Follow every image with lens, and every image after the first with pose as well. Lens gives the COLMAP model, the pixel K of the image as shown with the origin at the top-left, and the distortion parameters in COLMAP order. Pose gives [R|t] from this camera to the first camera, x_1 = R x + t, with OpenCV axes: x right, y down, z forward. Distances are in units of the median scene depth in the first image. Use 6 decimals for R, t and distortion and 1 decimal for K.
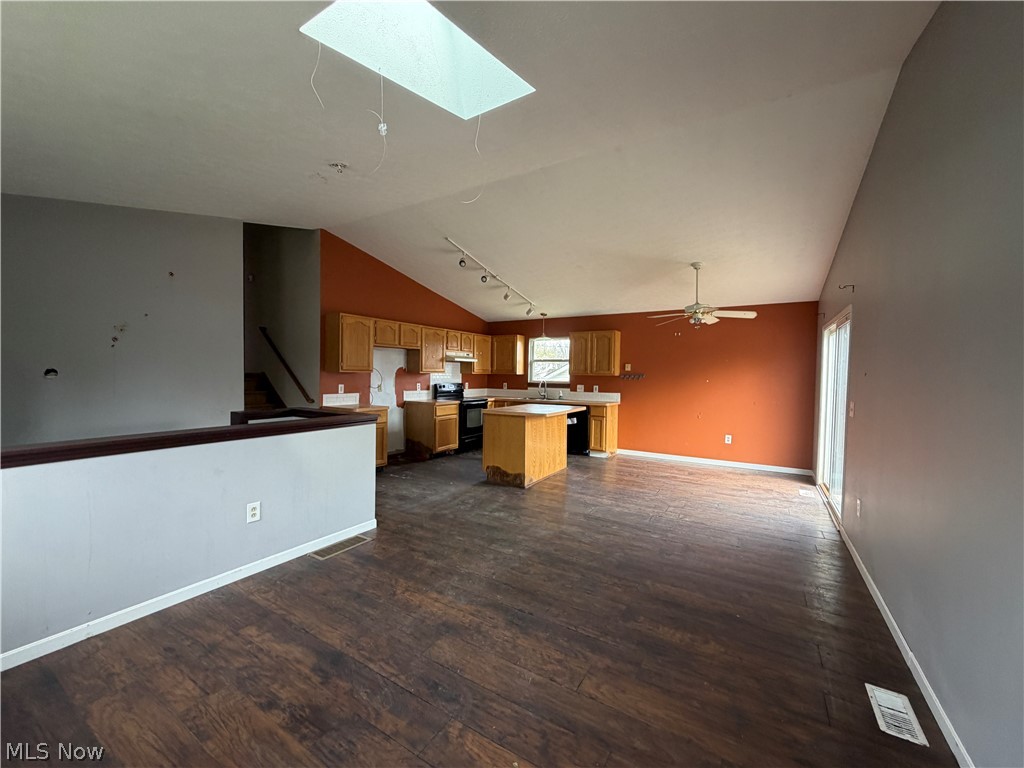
lens RADIAL K [[406.2, 0, 510.5], [0, 406.2, 386.5], [0, 0, 1]] dist [0.000127, 0.000043]
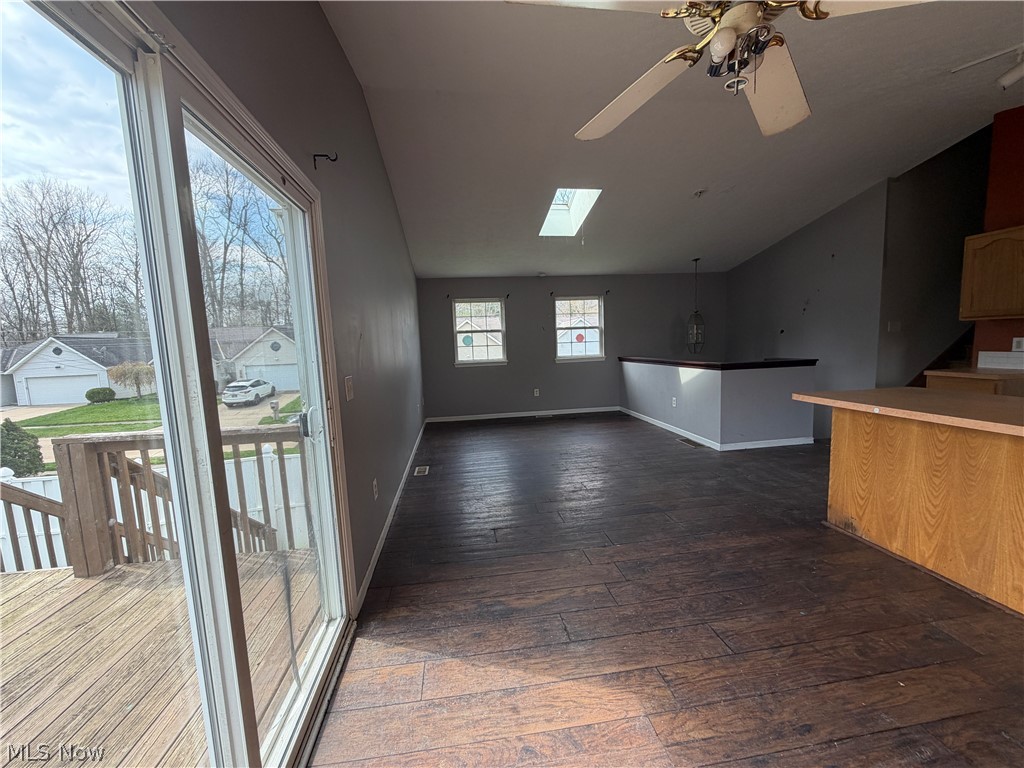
lens RADIAL K [[406.2, 0, 510.5], [0, 406.2, 386.5], [0, 0, 1]] dist [0.000127, 0.000043]
pose [[-0.773284, 0.083729, -0.628507, 0.517842], [0.008885, 0.992576, 0.121298, -0.011029], [0.633998, 0.088214, -0.768287, 0.816304]]
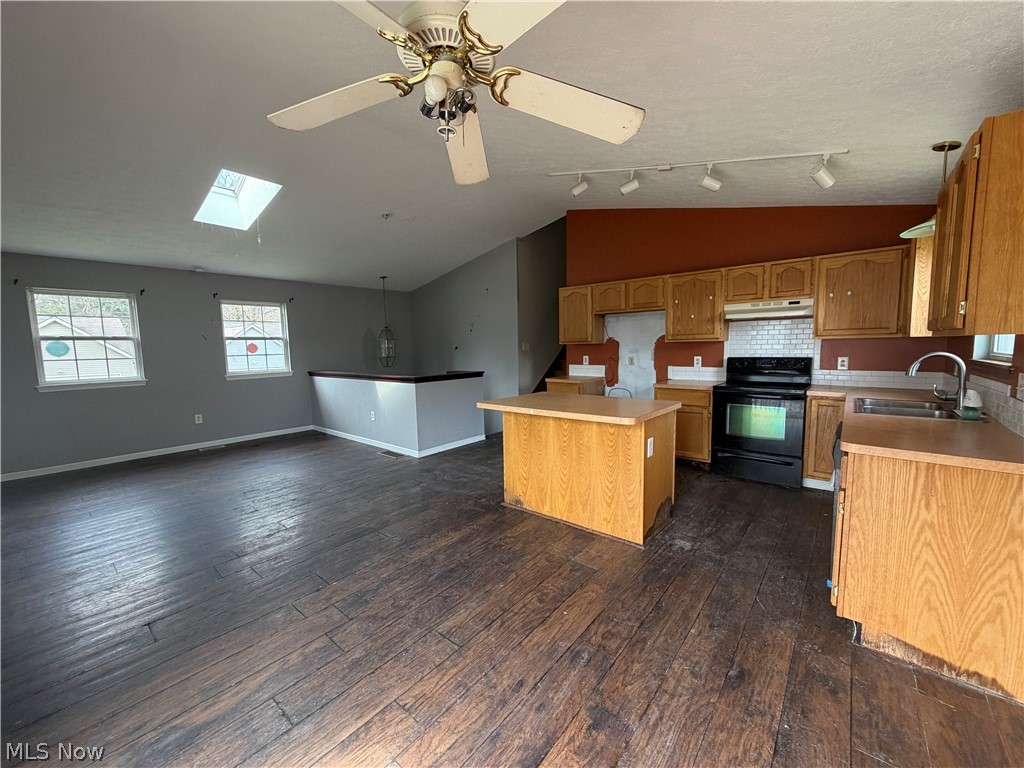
lens RADIAL K [[406.2, 0, 510.5], [0, 406.2, 386.5], [0, 0, 1]] dist [0.000127, 0.000043]
pose [[-0.148326, 0.088943, -0.984931, 0.515961], [-0.012404, 0.995702, 0.091784, -0.016307], [0.988861, 0.025831, -0.146585, 0.794961]]
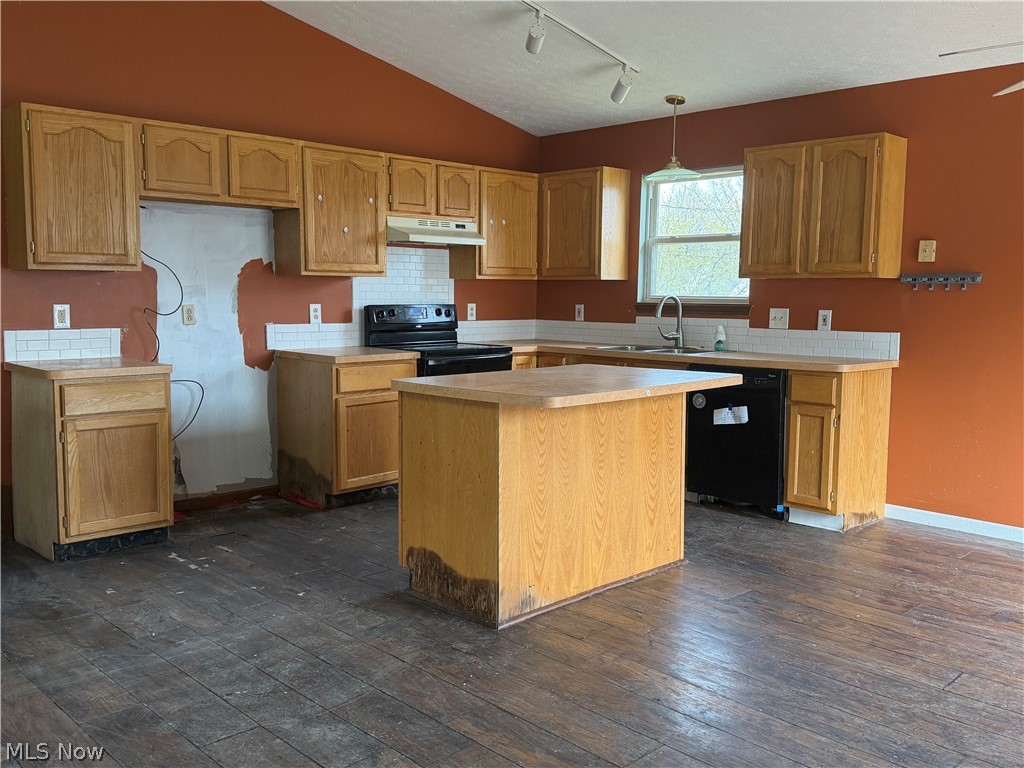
lens RADIAL K [[905.6, 0, 515.5], [0, 905.6, 382.0], [0, 0, 1]] dist [0.143844, -0.256394]
pose [[0.971479, 0.018757, -0.236383, 0.154211], [-0.002039, 0.997491, 0.070768, 0.004437], [0.237117, -0.068268, 0.969079, 0.228070]]
